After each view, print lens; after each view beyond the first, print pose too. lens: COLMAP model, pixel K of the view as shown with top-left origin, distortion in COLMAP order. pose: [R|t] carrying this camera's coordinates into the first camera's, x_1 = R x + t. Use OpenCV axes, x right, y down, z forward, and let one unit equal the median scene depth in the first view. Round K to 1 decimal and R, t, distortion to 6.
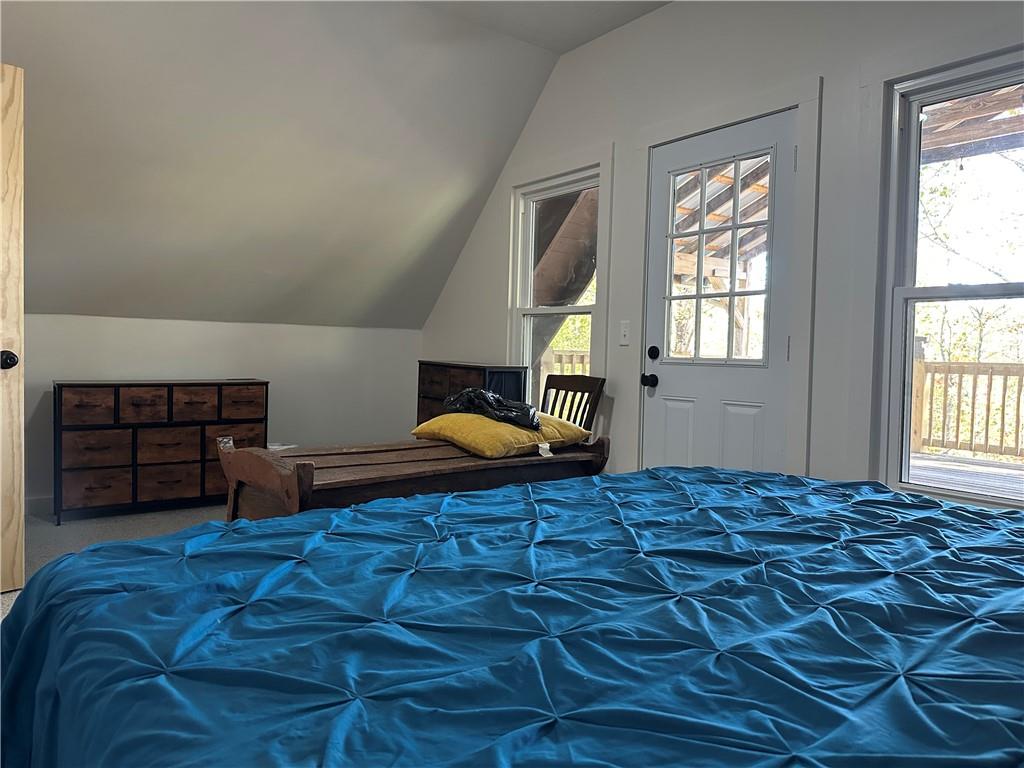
lens RADIAL K [[717.9, 0, 512.0], [0, 717.9, 384.0], [0, 0, 1]] dist [0.084928, -0.124968]
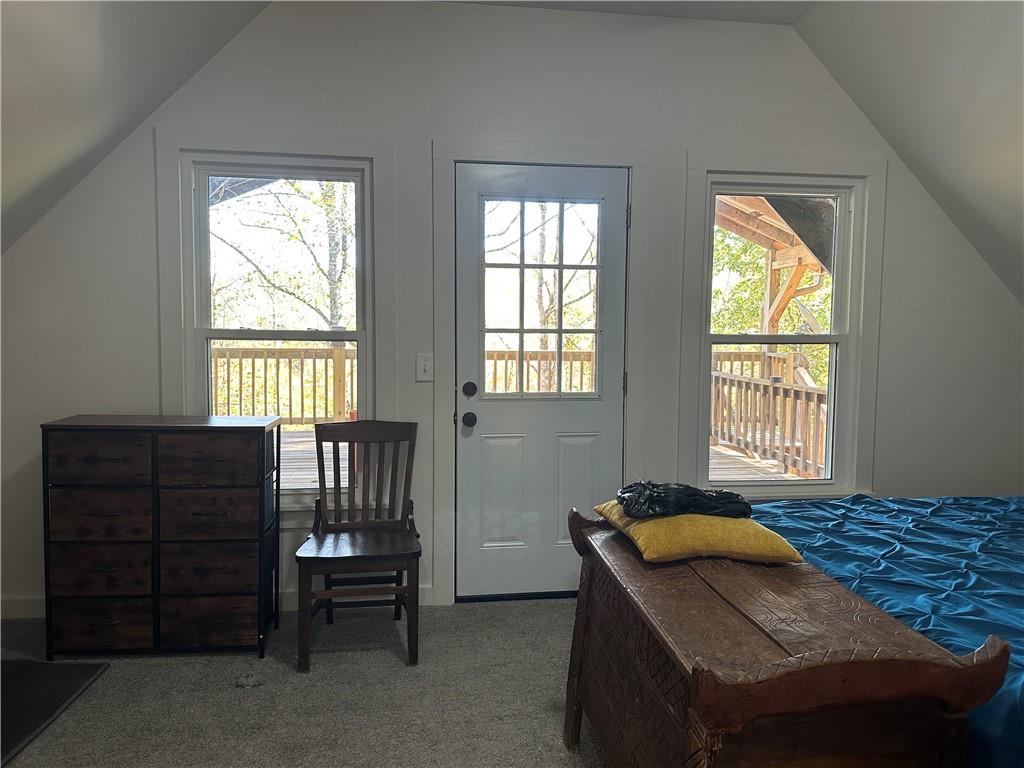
lens RADIAL K [[717.9, 0, 512.0], [0, 717.9, 384.0], [0, 0, 1]] dist [0.084928, -0.124968]
pose [[0.474107, -0.085797, 0.876277, -0.581175], [0.047582, 0.996283, 0.071802, -0.113186], [-0.879181, 0.007653, 0.476427, 0.512884]]
